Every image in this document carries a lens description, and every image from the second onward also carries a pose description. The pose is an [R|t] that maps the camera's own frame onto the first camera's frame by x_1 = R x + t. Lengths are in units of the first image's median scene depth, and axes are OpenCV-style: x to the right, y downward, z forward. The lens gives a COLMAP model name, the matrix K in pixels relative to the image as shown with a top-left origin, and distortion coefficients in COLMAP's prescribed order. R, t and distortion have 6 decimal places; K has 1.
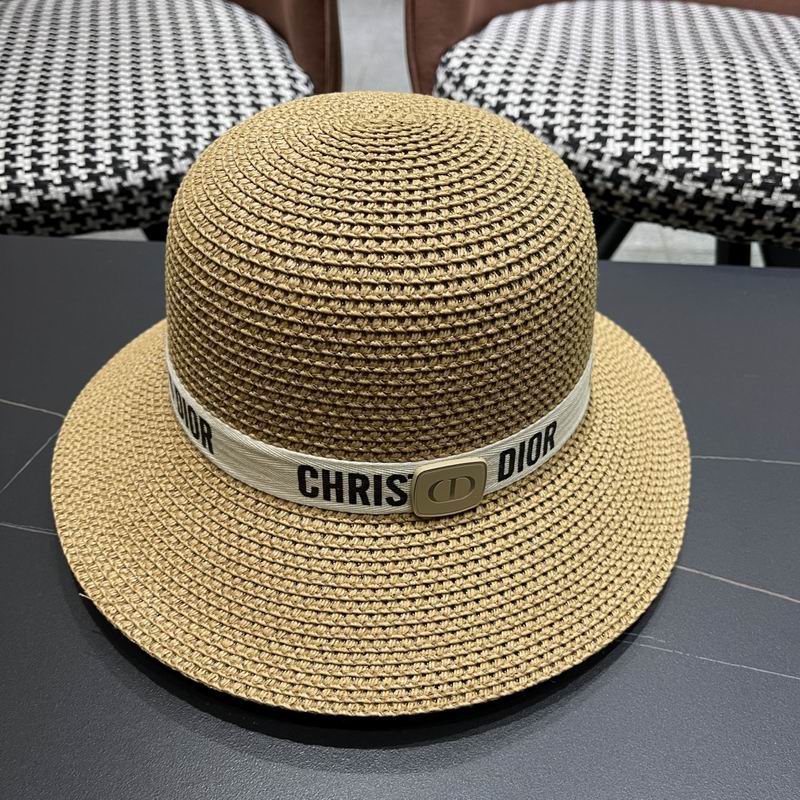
lens RADIAL K [[825.1, 0, 397.8], [0, 825.1, 402.4], [0, 0, 1]] dist [0.012263, 0.016119]
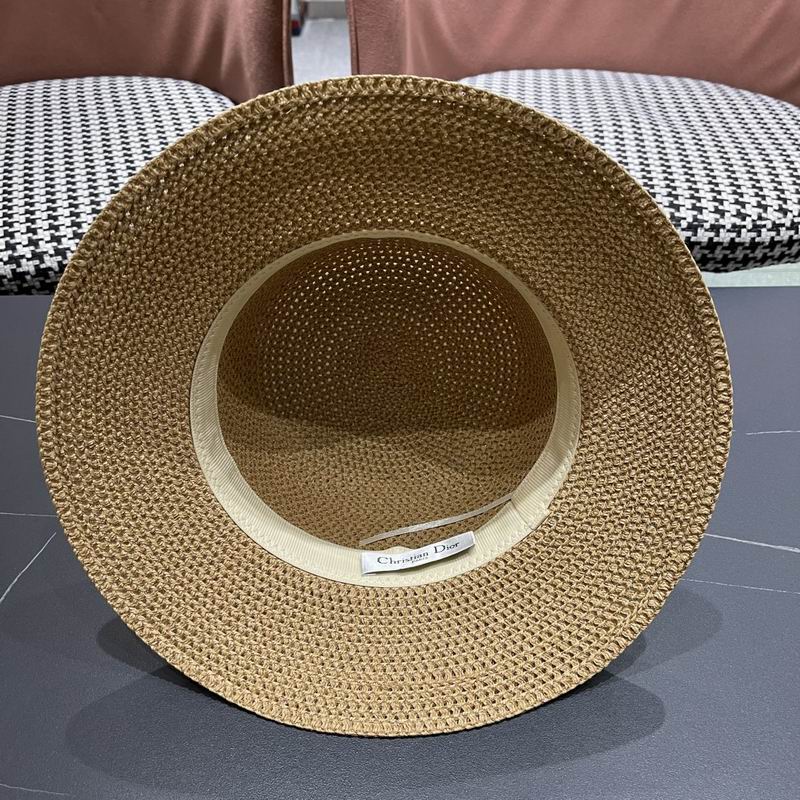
lens RADIAL K [[819.1, 0, 399.0], [0, 819.1, 400.9], [0, 0, 1]] dist [0.049988, -0.034332]
pose [[0.996478, -0.061948, 0.056508, -0.021468], [0.064134, 0.997228, -0.037730, 0.029214], [-0.054015, 0.041221, 0.997689, -0.211741]]
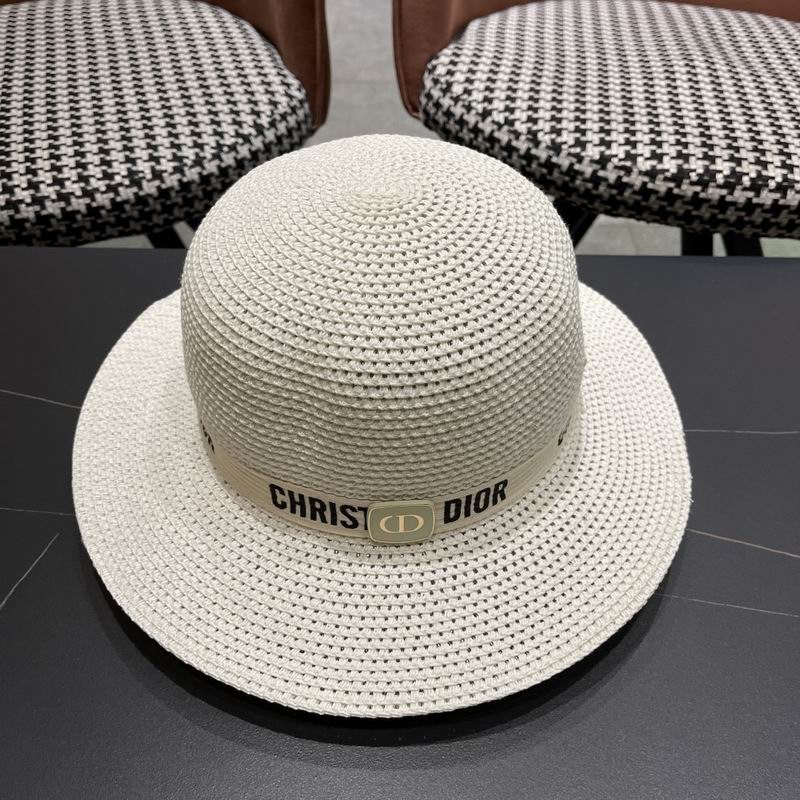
lens RADIAL K [[824.7, 0, 400.0], [0, 824.7, 400.0], [0, 0, 1]] dist [0.014538, 0.016339]
pose [[0.998080, -0.038444, 0.048565, -0.058358], [0.036887, 0.998789, 0.032558, -0.019631], [-0.049758, -0.030705, 0.998289, -0.095627]]
